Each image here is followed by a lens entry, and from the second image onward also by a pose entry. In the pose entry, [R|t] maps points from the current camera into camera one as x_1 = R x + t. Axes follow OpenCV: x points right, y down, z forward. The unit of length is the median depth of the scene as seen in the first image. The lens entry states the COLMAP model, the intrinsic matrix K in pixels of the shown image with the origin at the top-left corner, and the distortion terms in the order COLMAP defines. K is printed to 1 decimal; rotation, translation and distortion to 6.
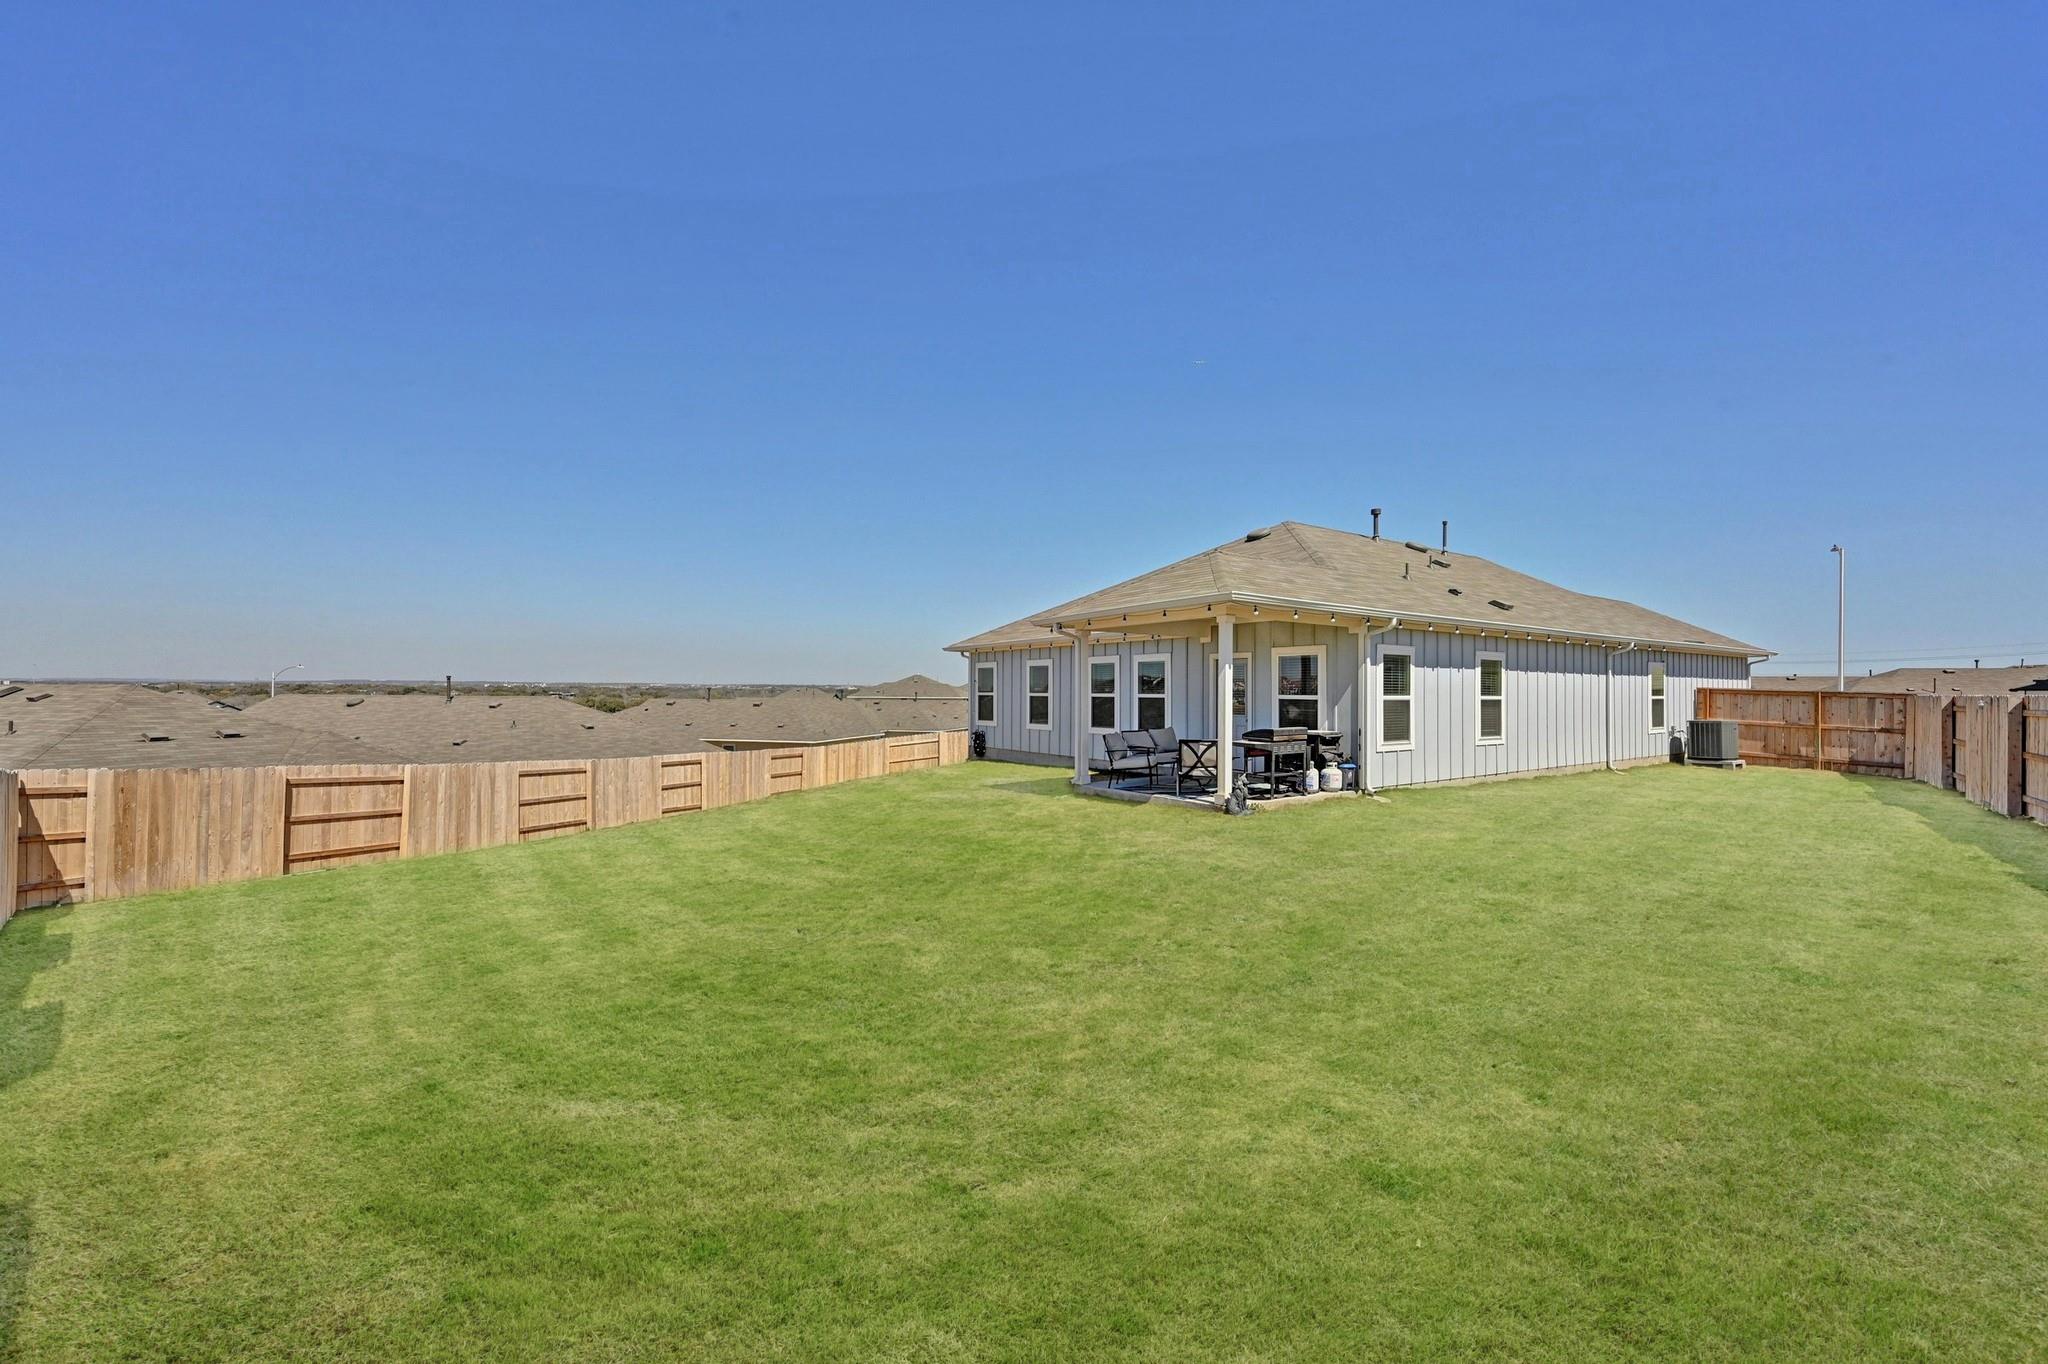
lens RADIAL K [[815.6, 0, 1032.5], [0, 815.6, 680.3], [0, 0, 1]] dist [0.003174, -0.001682]
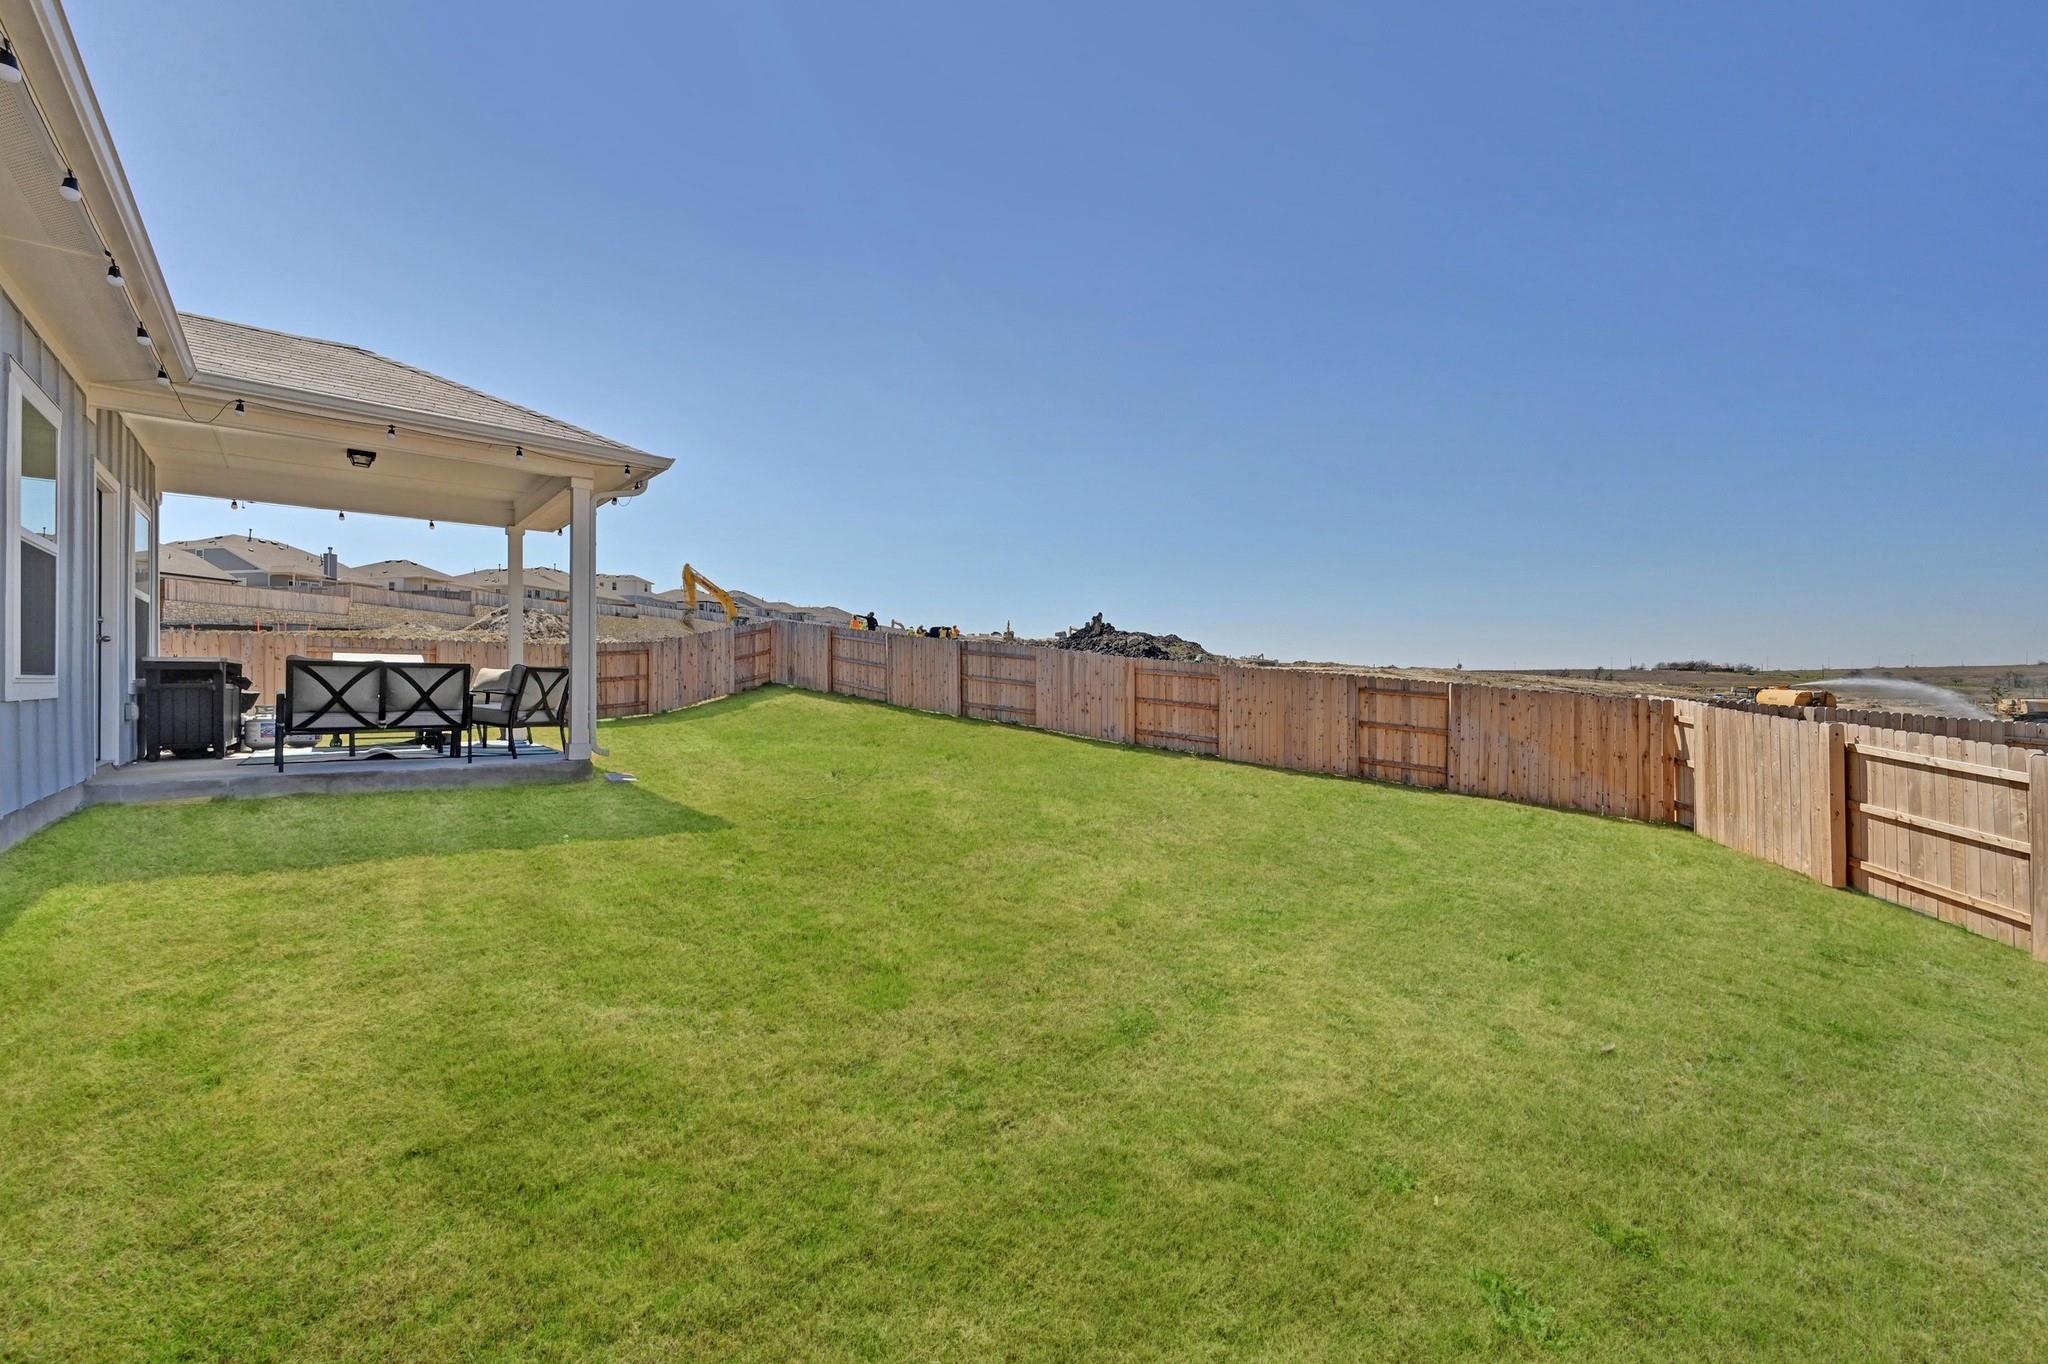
lens RADIAL K [[815.6, 0, 1011.8], [0, 815.6, 681.9], [0, 0, 1]] dist [0.003174, -0.001682]
pose [[-0.995023, -0.005784, -0.099474, -0.144649], [-0.004527, 0.999907, -0.012857, 0.070715], [0.099540, -0.012343, -0.994957, 1.402750]]
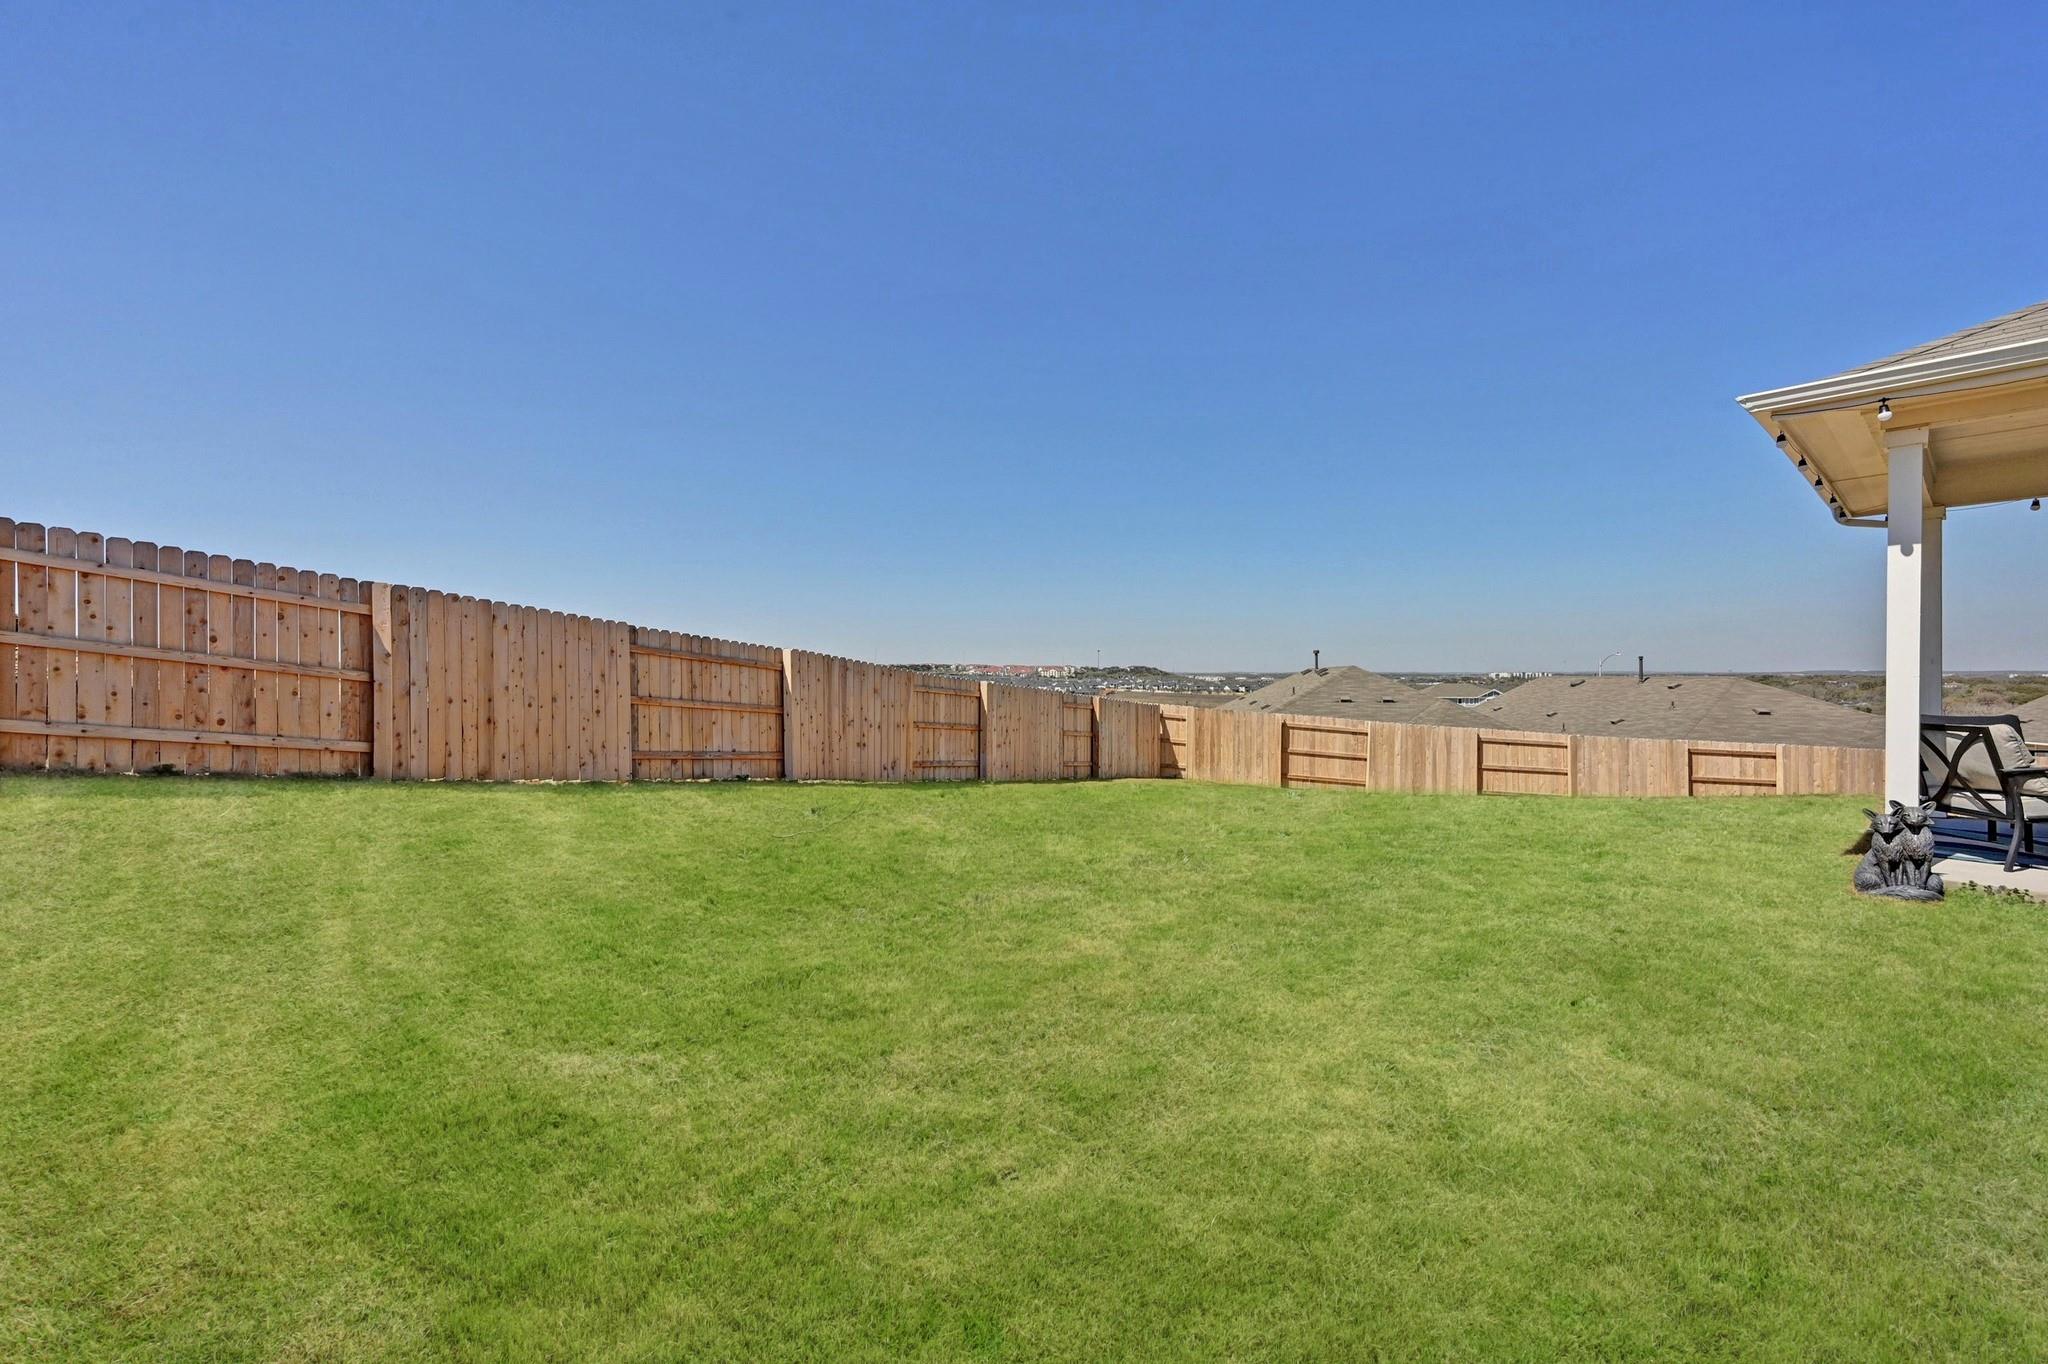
lens RADIAL K [[815.6, 0, 1043.0], [0, 815.6, 679.6], [0, 0, 1]] dist [0.003174, -0.001682]
pose [[0.095866, -0.001765, -0.995393, 0.459155], [0.009452, 0.999955, -0.000863, 0.034287], [0.995349, -0.009326, 0.095878, 0.369146]]
